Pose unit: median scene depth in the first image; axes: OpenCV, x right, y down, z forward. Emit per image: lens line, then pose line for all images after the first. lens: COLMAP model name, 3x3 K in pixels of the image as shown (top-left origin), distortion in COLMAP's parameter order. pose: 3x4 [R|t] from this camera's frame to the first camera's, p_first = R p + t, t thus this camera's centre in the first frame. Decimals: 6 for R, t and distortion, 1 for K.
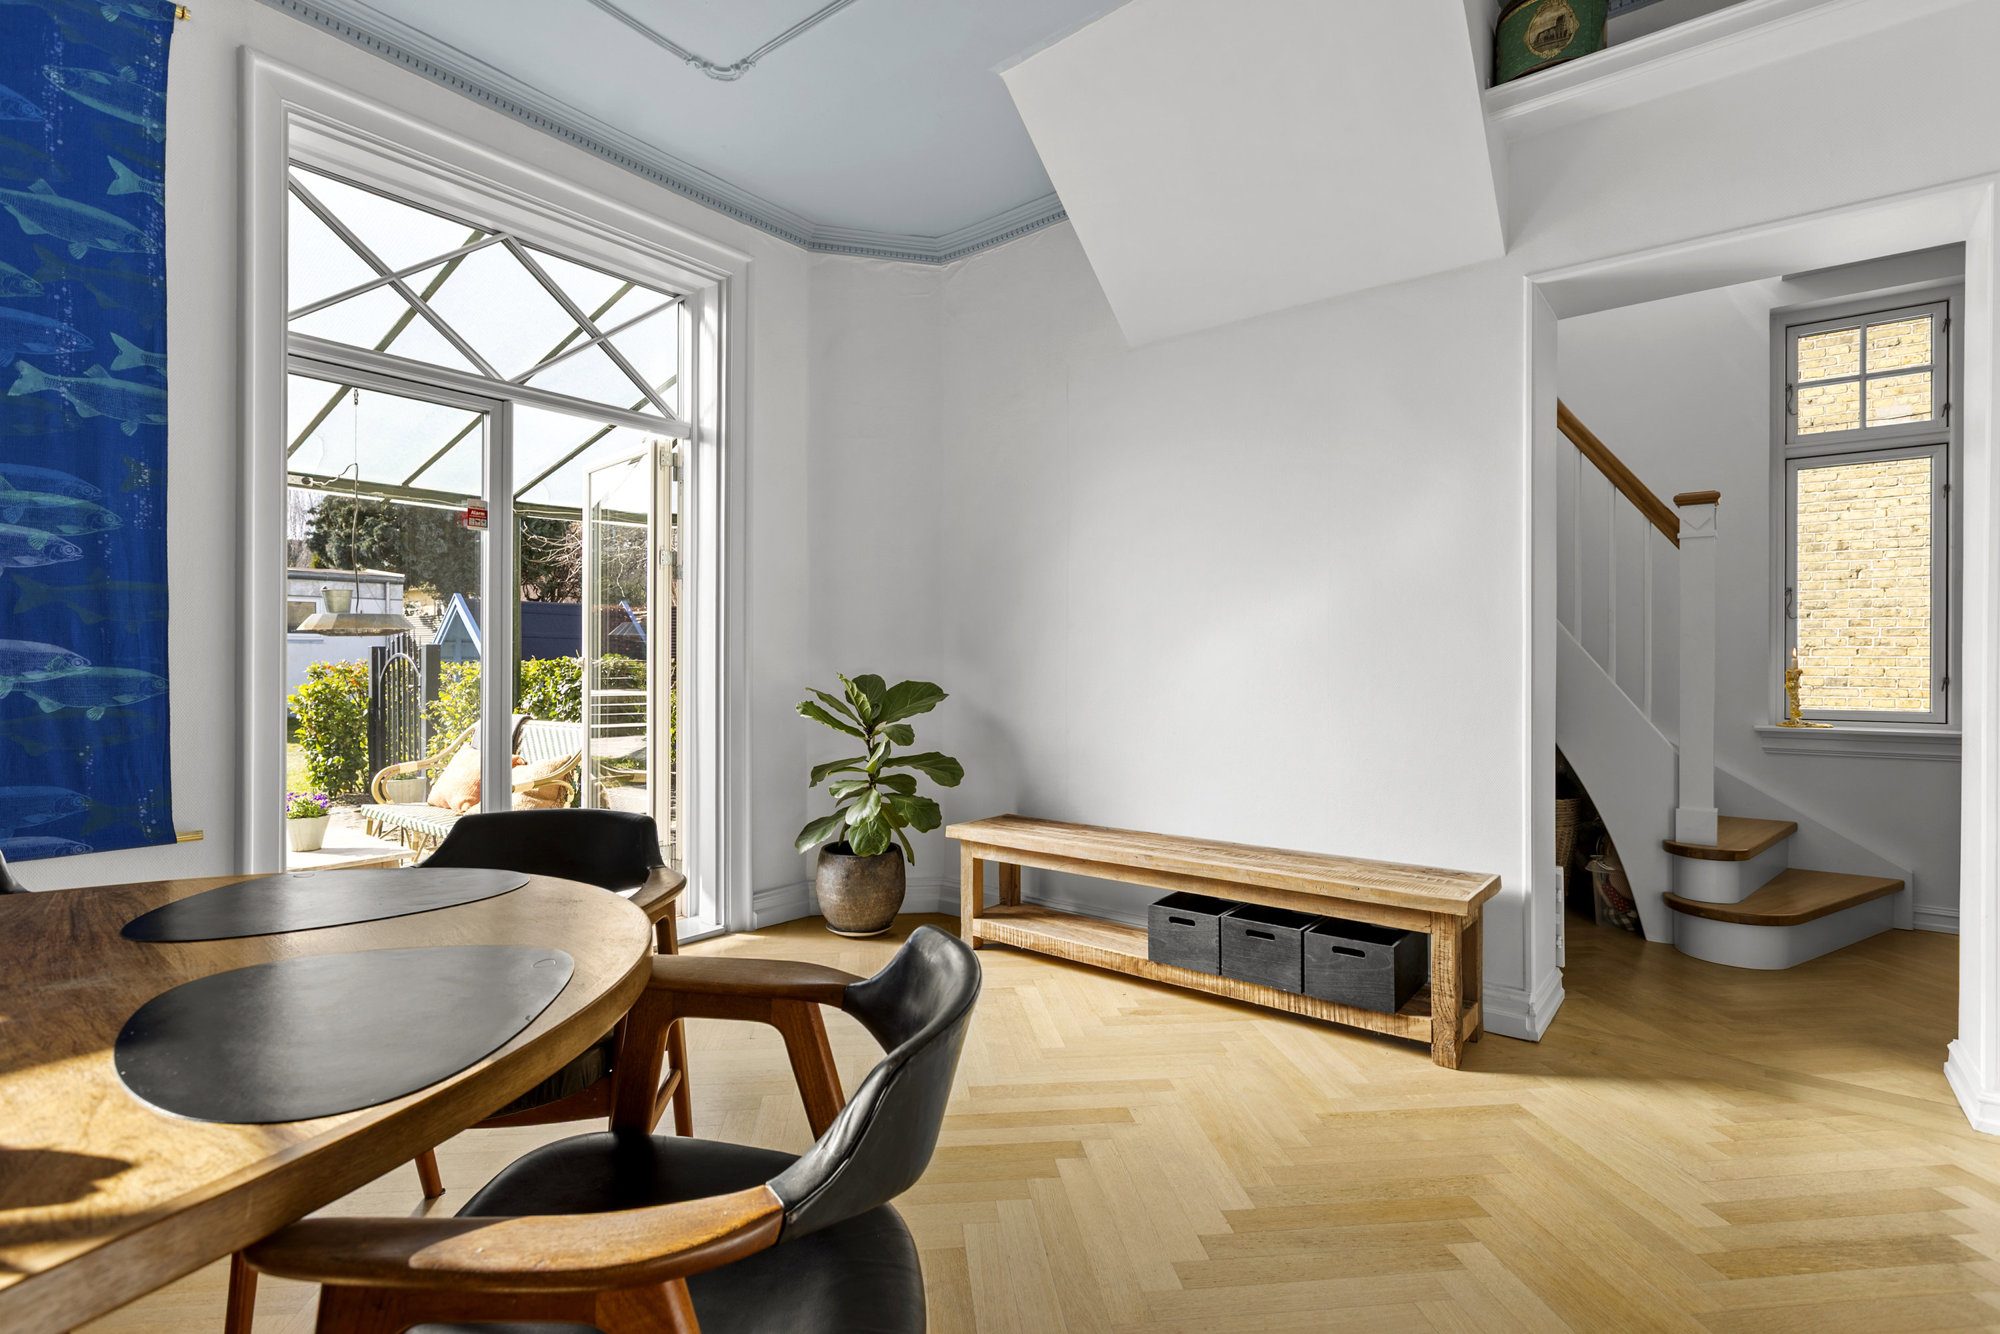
lens RADIAL K [[949.1, 0, 996.1], [0, 949.1, 666.8], [0, 0, 1]] dist [0.000430, -0.001364]
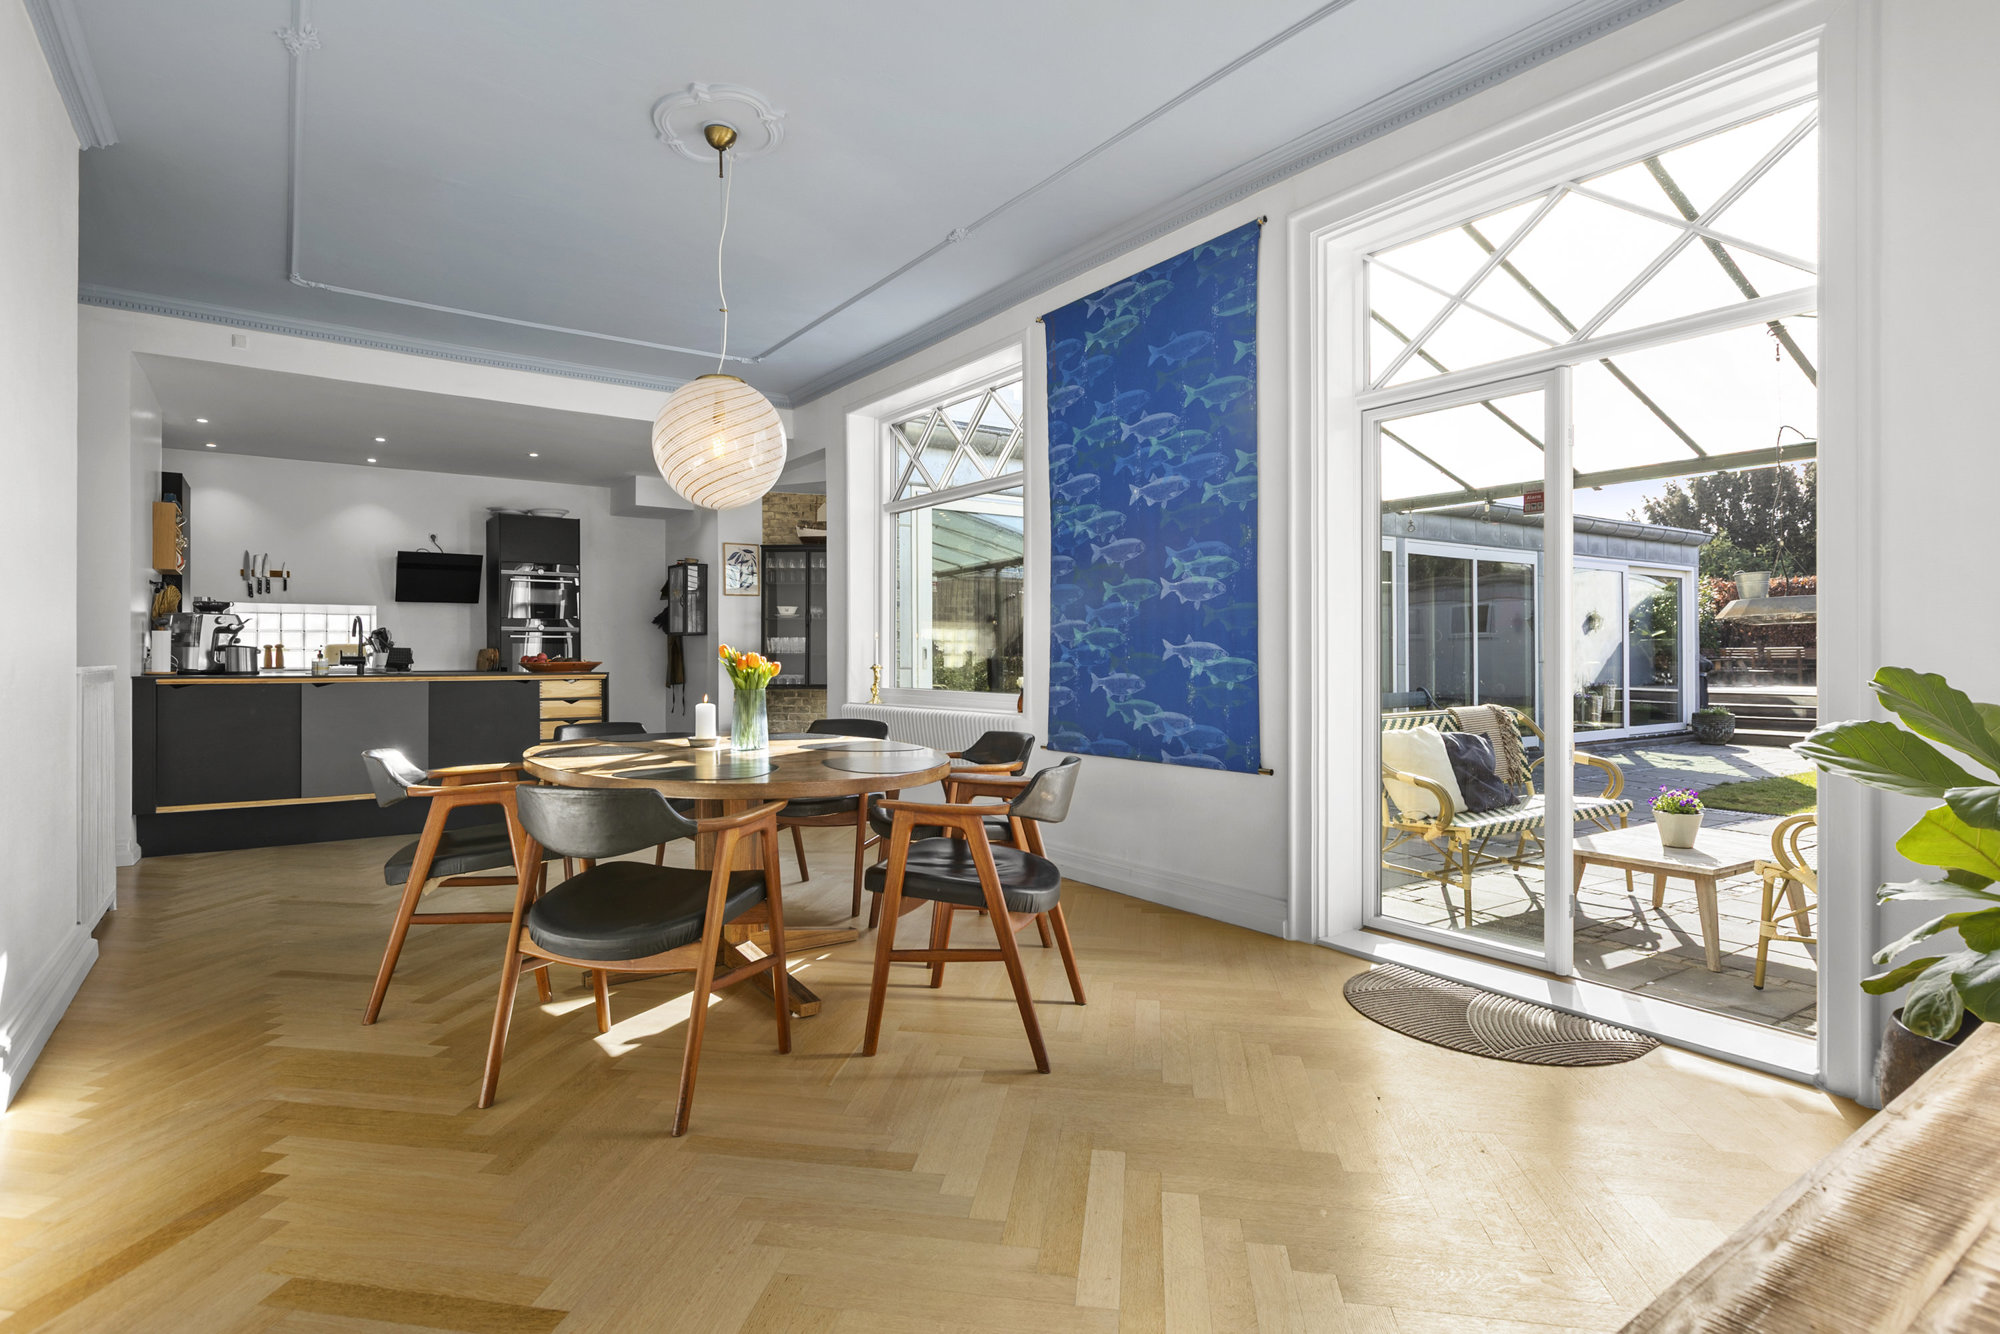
lens RADIAL K [[1033.8, 0, 998.6], [0, 1033.8, 649.7], [0, 0, 1]] dist [0.007574, 0.000639]
pose [[-0.282241, -0.003307, -0.959338, 0.585201], [0.000215, 0.999994, -0.003511, -0.004349], [0.959344, -0.001197, -0.282239, 0.752883]]
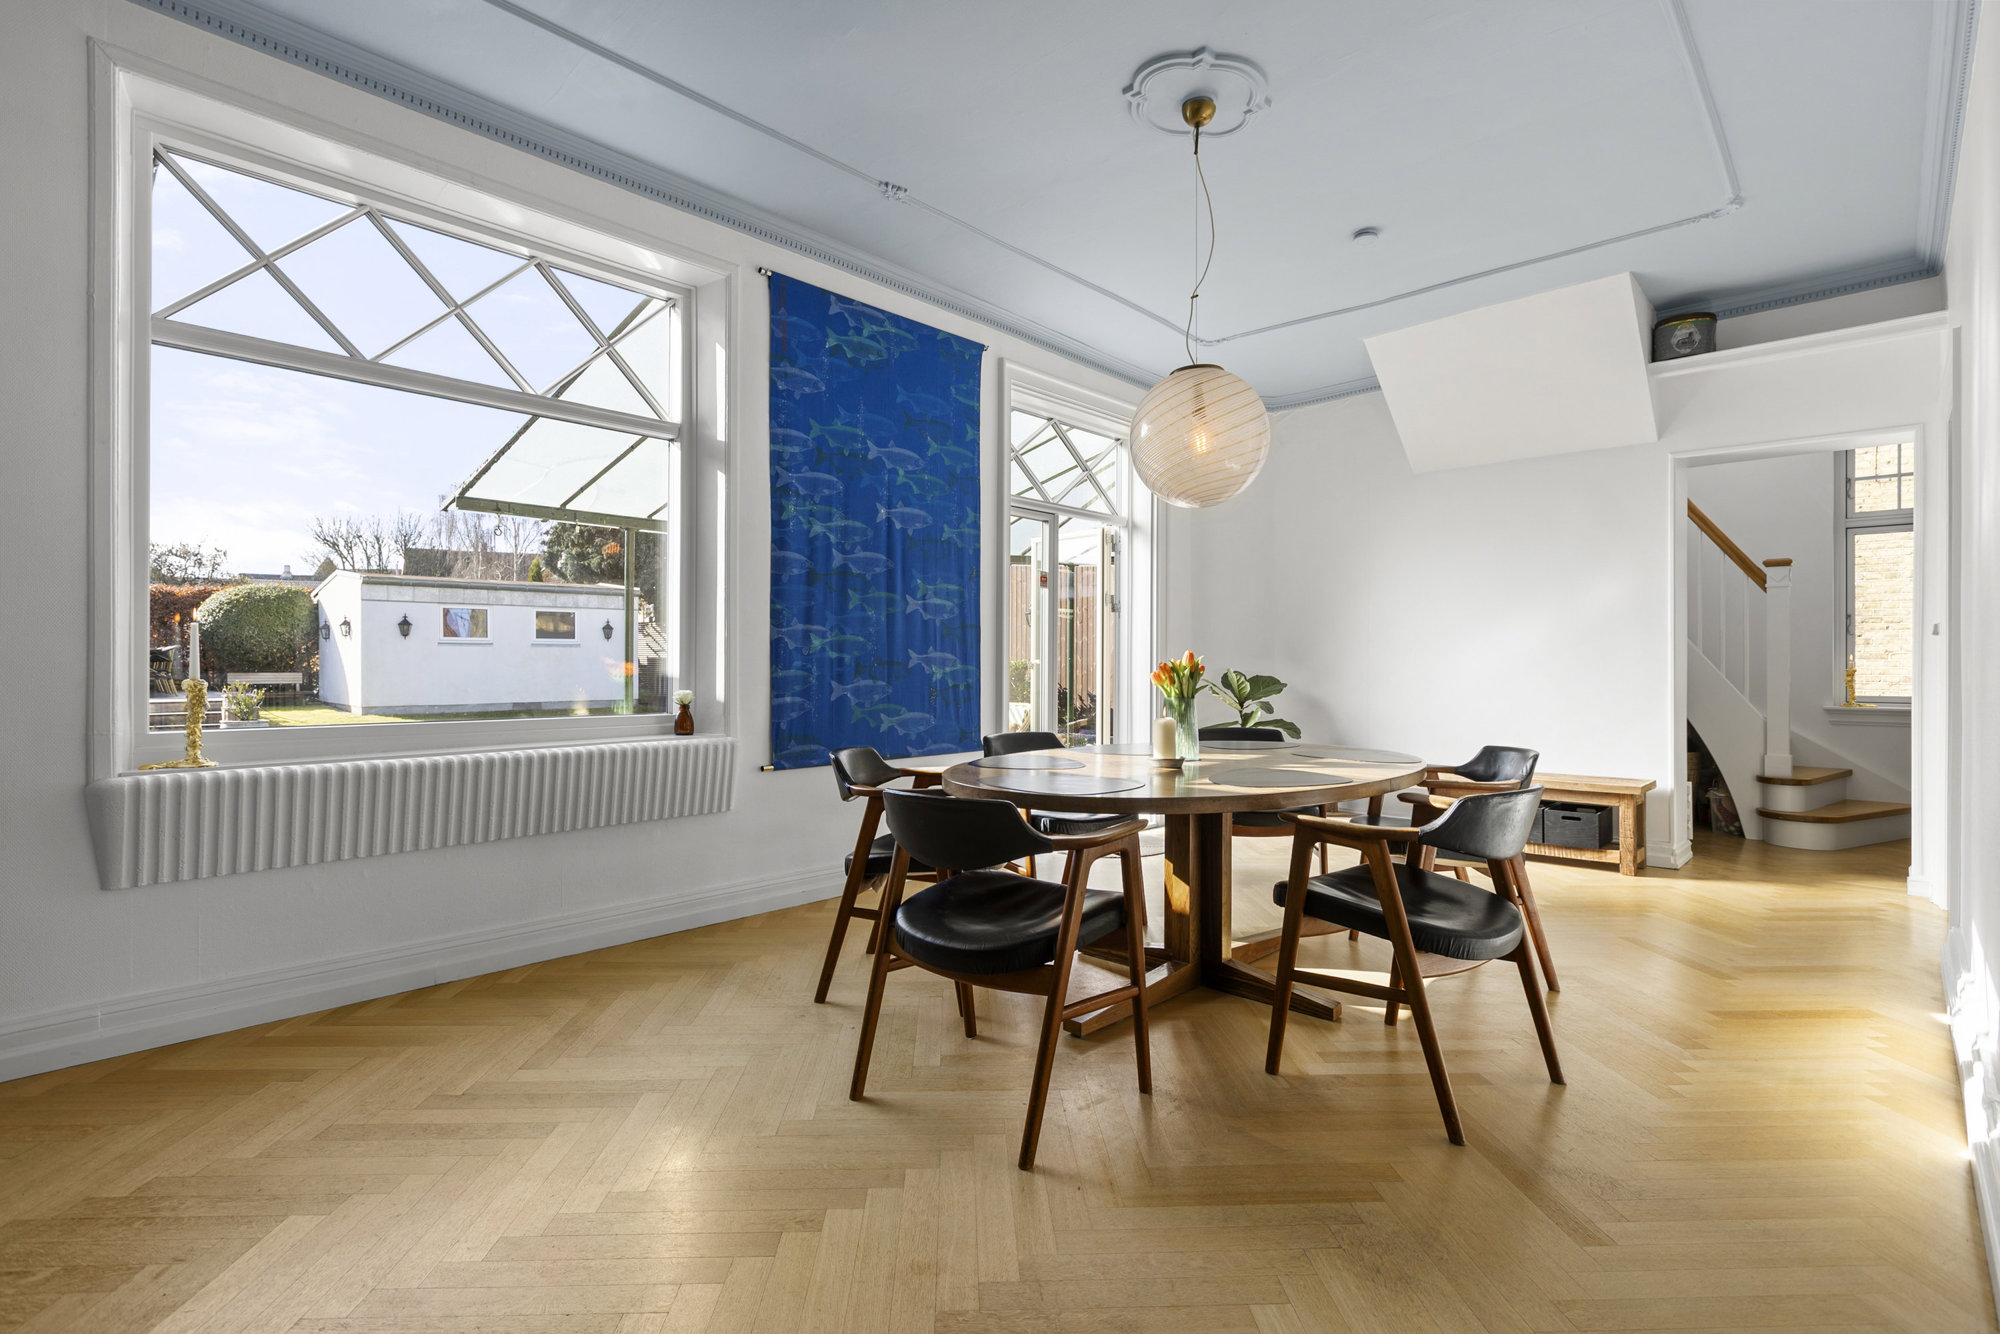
lens RADIAL K [[949.1, 0, 1004.7], [0, 949.1, 664.1], [0, 0, 1]] dist [0.000430, -0.001364]
pose [[0.996711, 0.001091, -0.081033, -0.458872], [-0.001474, 0.999988, -0.004661, 0.005413], [0.081027, 0.004765, 0.996701, -0.743109]]
